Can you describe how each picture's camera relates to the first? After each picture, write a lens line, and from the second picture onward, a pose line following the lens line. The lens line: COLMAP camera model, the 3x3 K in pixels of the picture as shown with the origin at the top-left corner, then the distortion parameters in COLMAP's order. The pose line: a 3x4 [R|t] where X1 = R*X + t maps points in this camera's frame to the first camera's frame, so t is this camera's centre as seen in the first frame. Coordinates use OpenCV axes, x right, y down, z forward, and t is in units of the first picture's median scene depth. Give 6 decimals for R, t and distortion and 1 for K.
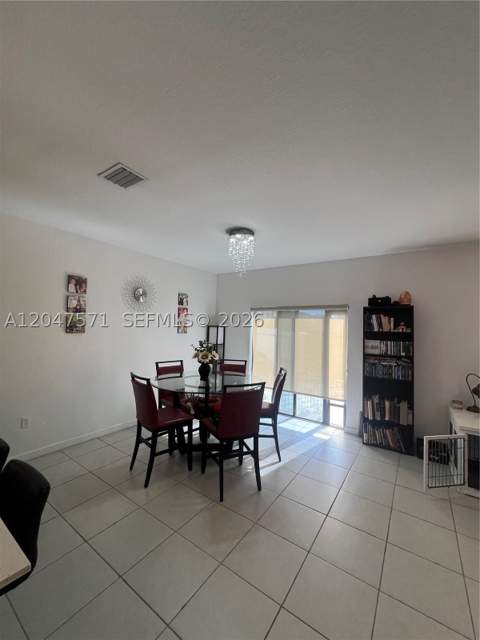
lens RADIAL K [[257.6, 0, 240.0], [0, 257.6, 320.0], [0, 0, 1]] dist [-0.003239, -0.000020]
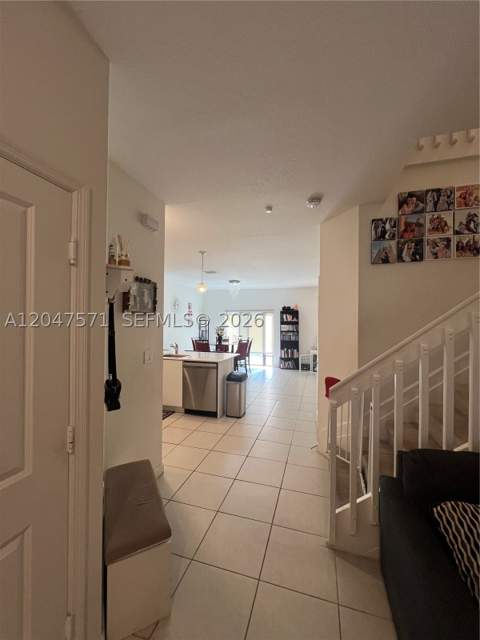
lens RADIAL K [[257.6, 0, 240.0], [0, 257.6, 320.0], [0, 0, 1]] dist [-0.003239, -0.000020]
pose [[0.954109, -0.018633, 0.298880, -0.591335], [0.011454, 0.999603, 0.025753, -0.033341], [-0.299241, -0.021148, 0.953943, -1.165388]]
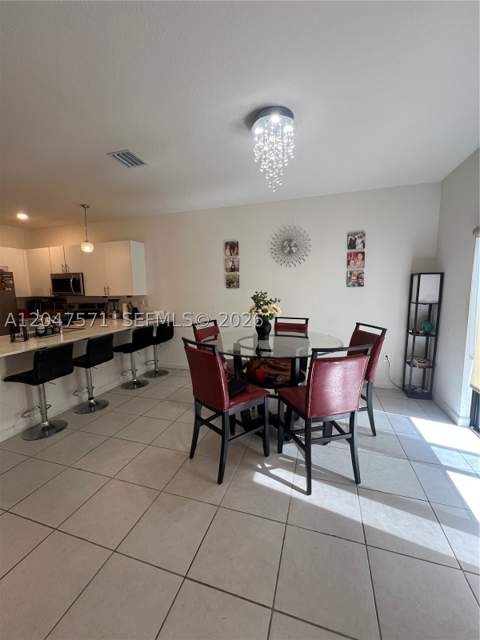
lens RADIAL K [[257.6, 0, 240.0], [0, 257.6, 320.0], [0, 0, 1]] dist [-0.003239, -0.000020]
pose [[0.287014, 0.079762, -0.954600, 0.559172], [0.049382, 0.993970, 0.097899, 0.079703], [0.956653, -0.075238, 0.281345, 0.629786]]
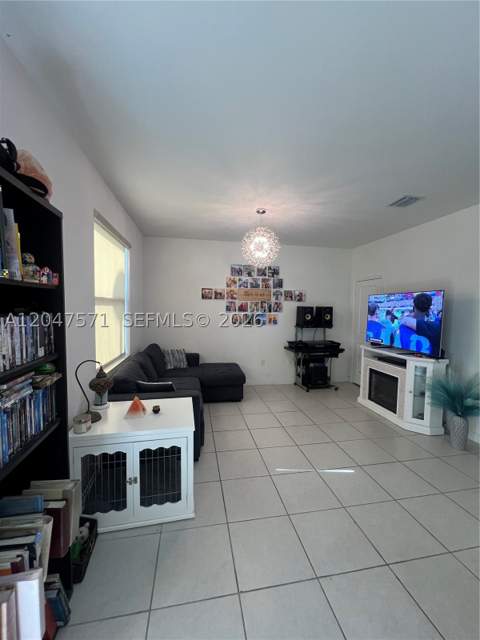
lens RADIAL K [[257.6, 0, 240.0], [0, 257.6, 320.0], [0, 0, 1]] dist [-0.003239, -0.000020]
pose [[-0.711557, -0.078323, 0.698249, 0.234293], [-0.056109, 0.996928, 0.054647, 0.057460], [-0.700384, -0.000294, -0.713766, 1.052892]]
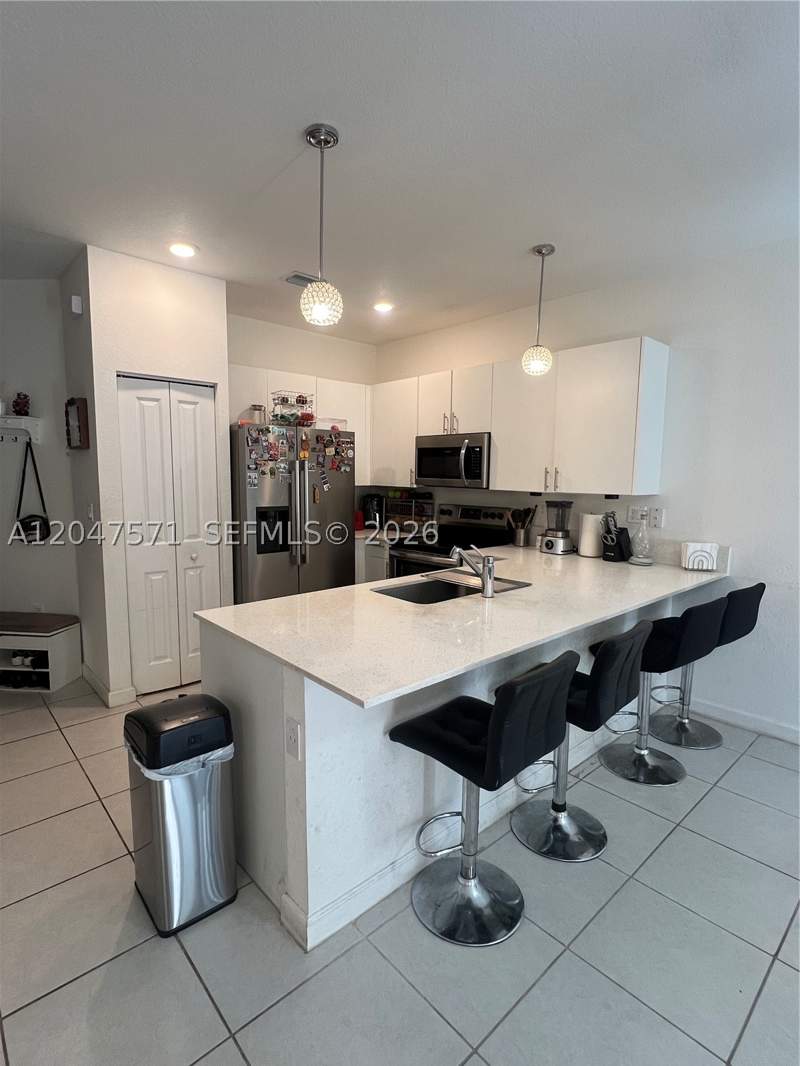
lens RADIAL K [[531.7, 0, 400.0], [0, 531.7, 533.0], [0, 0, 1]] dist [-0.000651, 0.000111]
pose [[-0.224038, 0.075134, -0.971680, 0.177578], [0.004987, 0.997099, 0.075949, 0.051101], [0.974568, 0.012170, -0.223763, 0.309205]]
